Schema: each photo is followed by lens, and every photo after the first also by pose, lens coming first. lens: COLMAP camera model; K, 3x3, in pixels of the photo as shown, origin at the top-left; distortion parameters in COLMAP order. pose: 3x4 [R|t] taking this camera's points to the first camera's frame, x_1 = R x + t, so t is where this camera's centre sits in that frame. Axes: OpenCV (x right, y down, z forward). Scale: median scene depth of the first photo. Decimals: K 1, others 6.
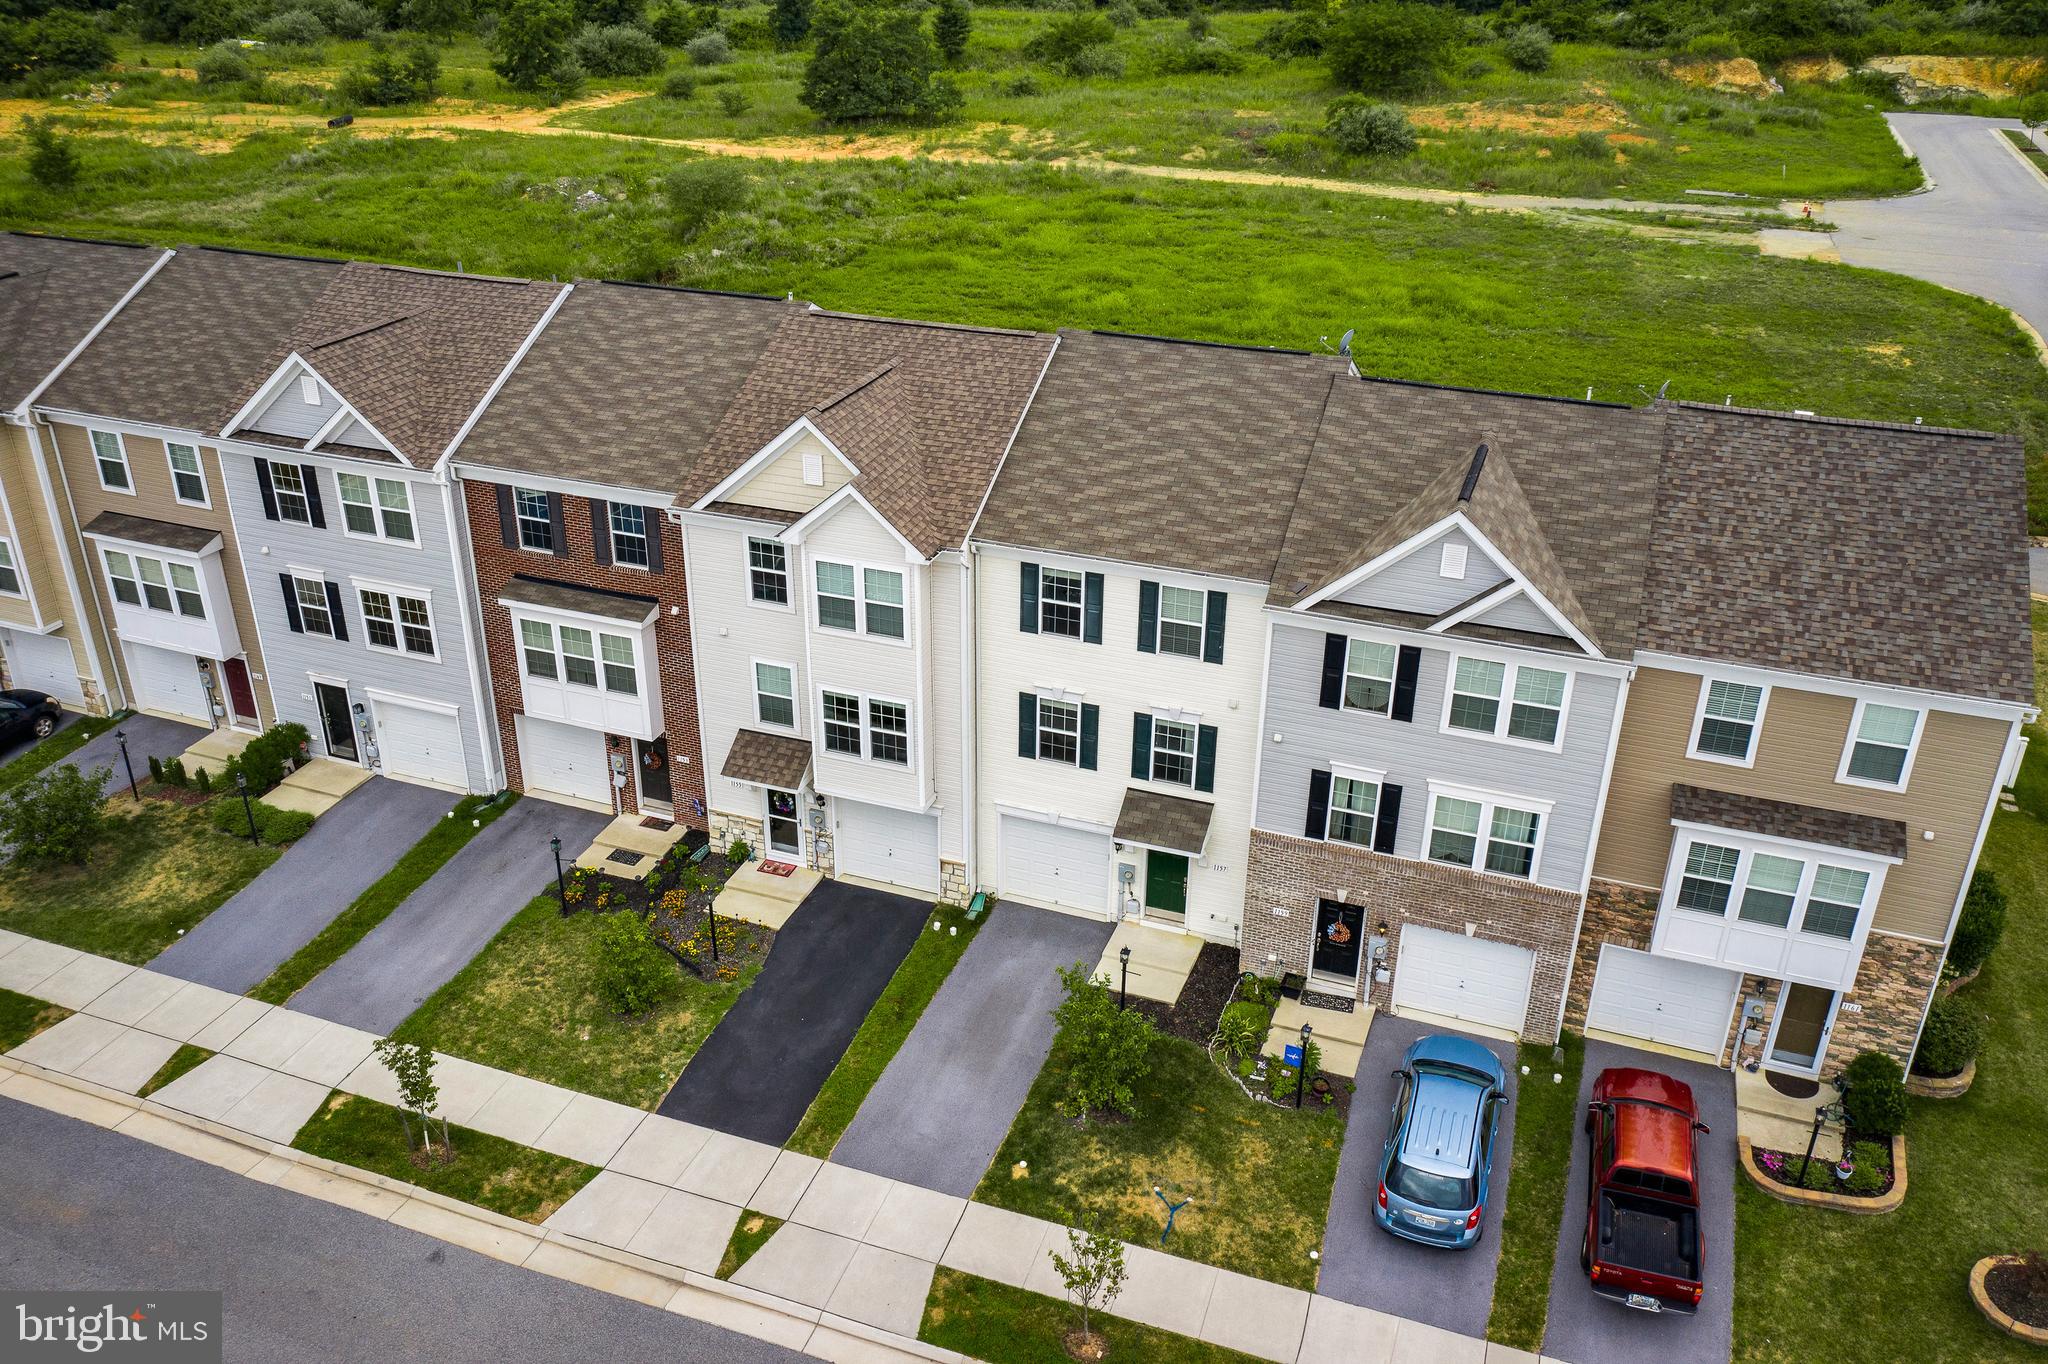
lens RADIAL K [[1628.0, 0, 1024.0], [0, 1628.0, 682.0], [0, 0, 1]] dist [0.002959, 0.004482]
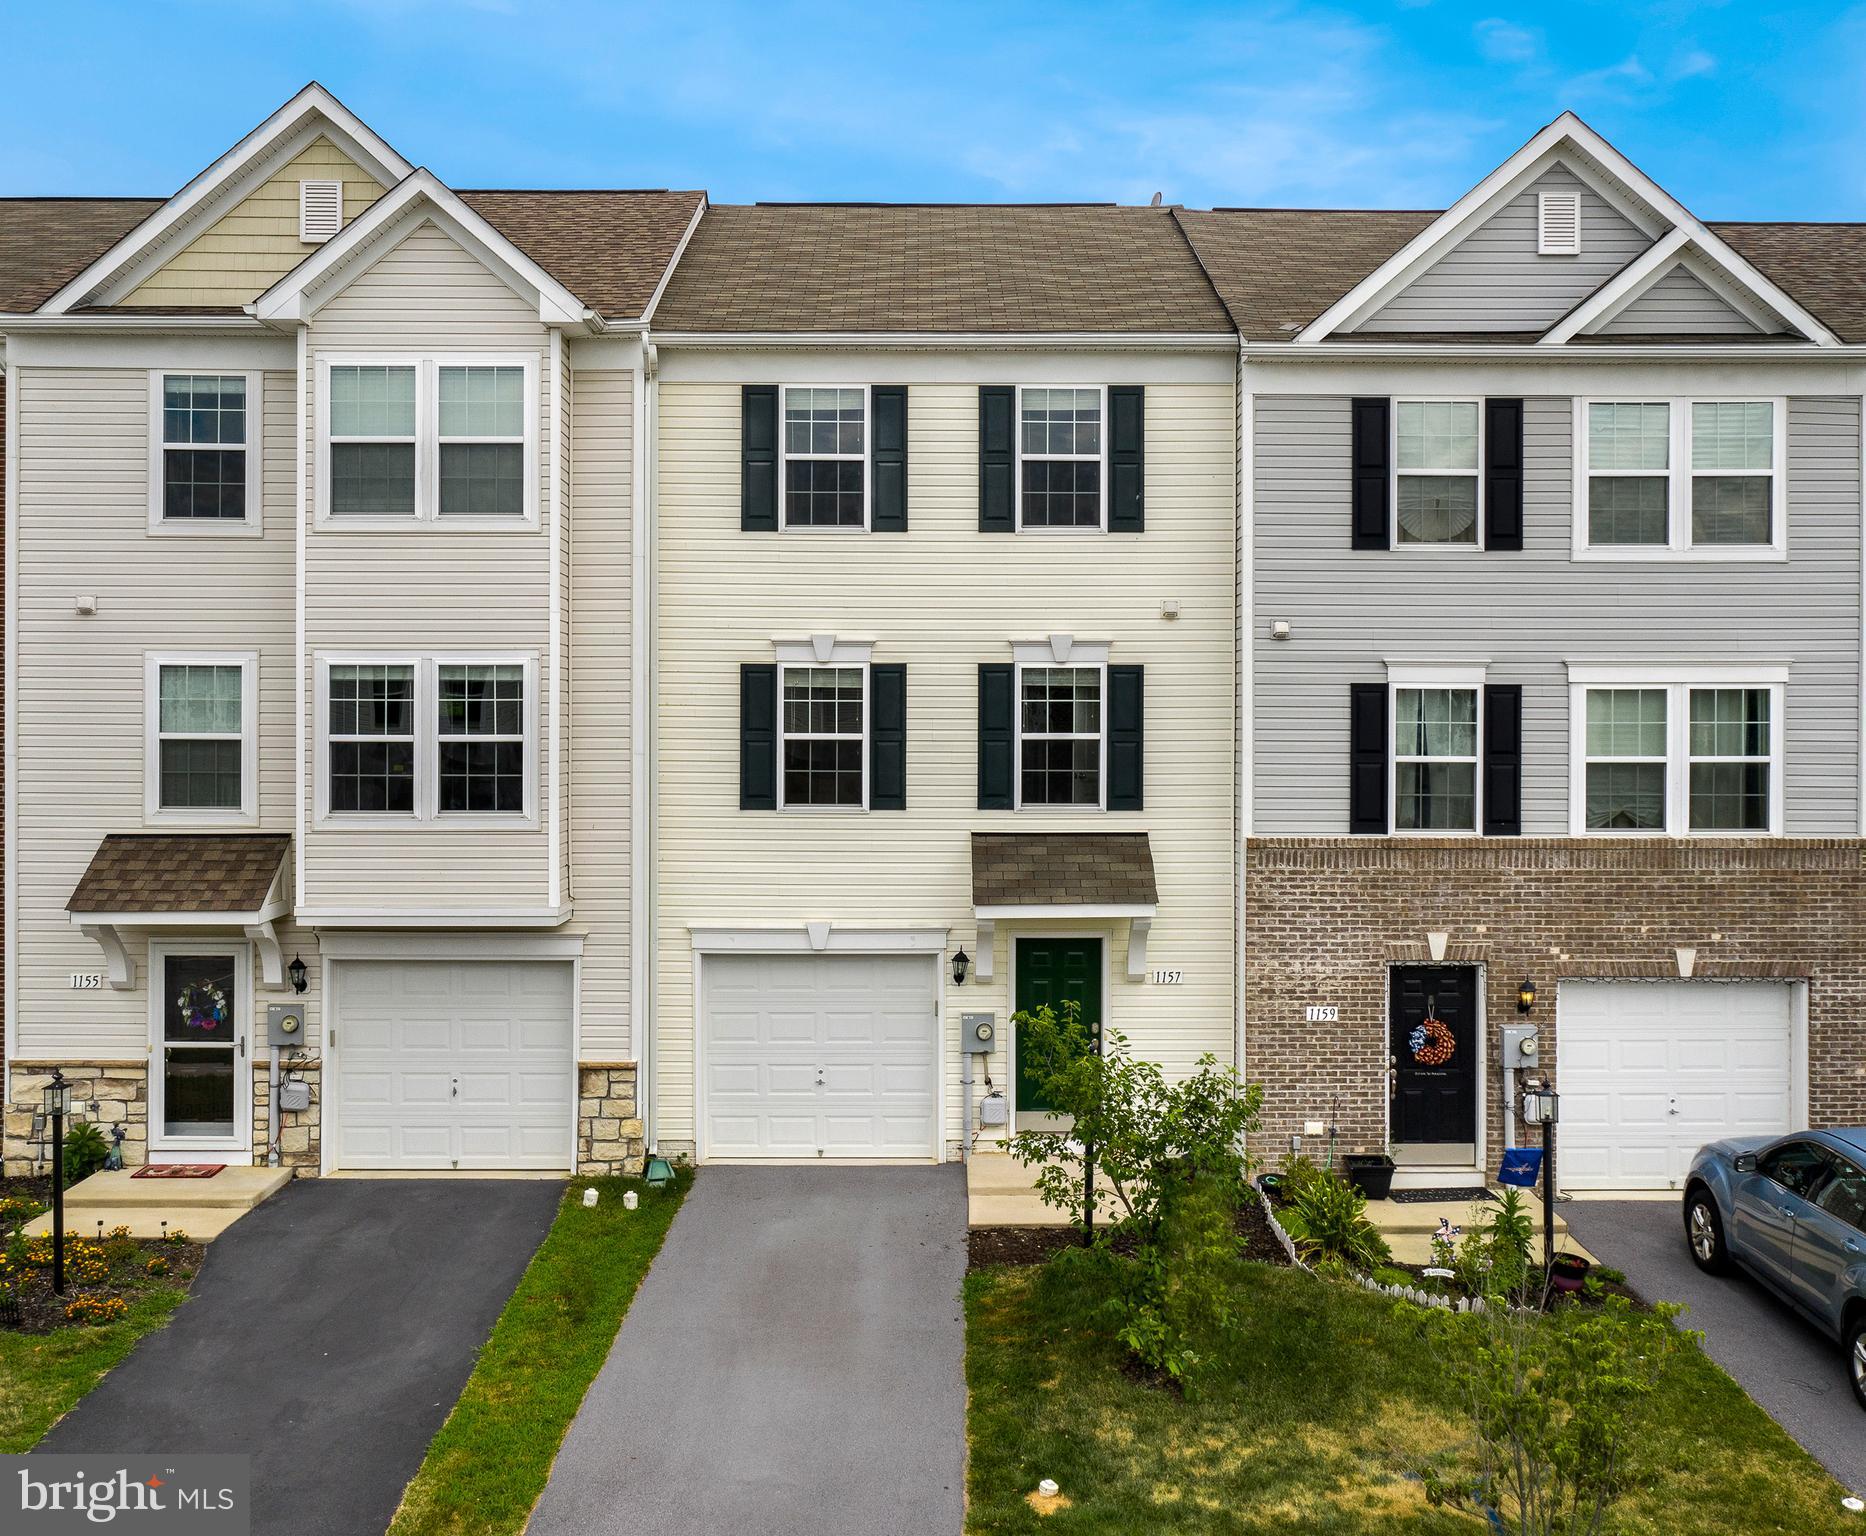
lens RADIAL K [[1897.2, 0, 938.6], [0, 1897.2, 717.3], [0, 0, 1]] dist [-0.002679, 0.003155]
pose [[0.934622, -0.007591, 0.355563, -0.158491], [0.166345, 0.893001, -0.418185, 0.283841], [-0.314343, 0.449991, 0.835880, 0.508923]]
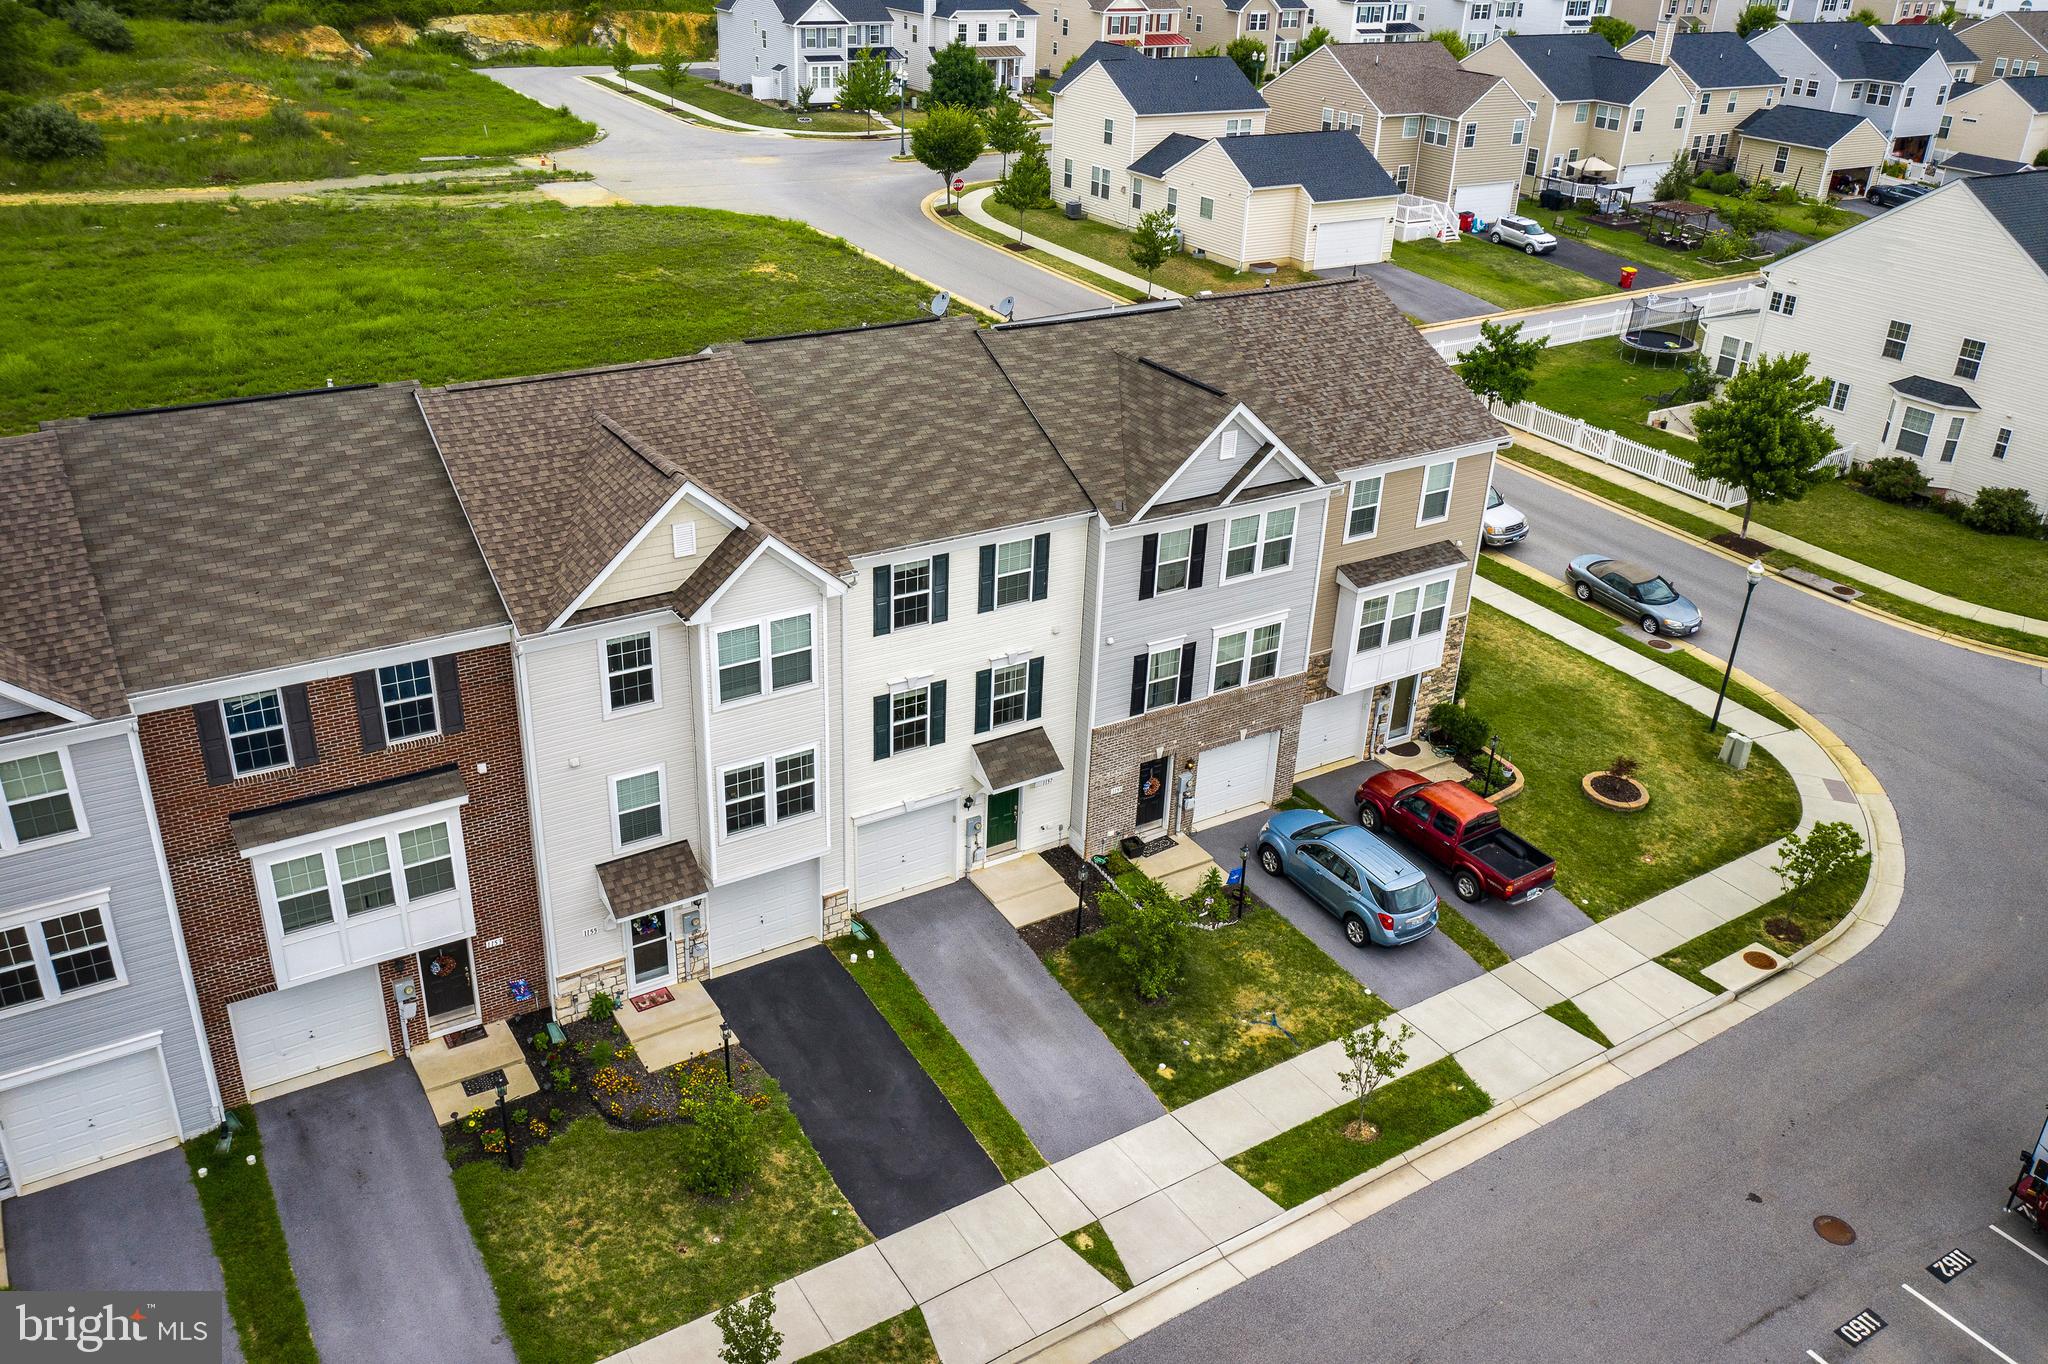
lens RADIAL K [[1628.0, 0, 1024.0], [0, 1628.0, 682.0], [0, 0, 1]] dist [0.002959, 0.004482]
pose [[0.606459, -0.344723, 0.716501, -0.678544], [0.329147, 0.929136, 0.168430, -0.144664], [-0.723788, 0.133688, 0.676948, 0.259064]]
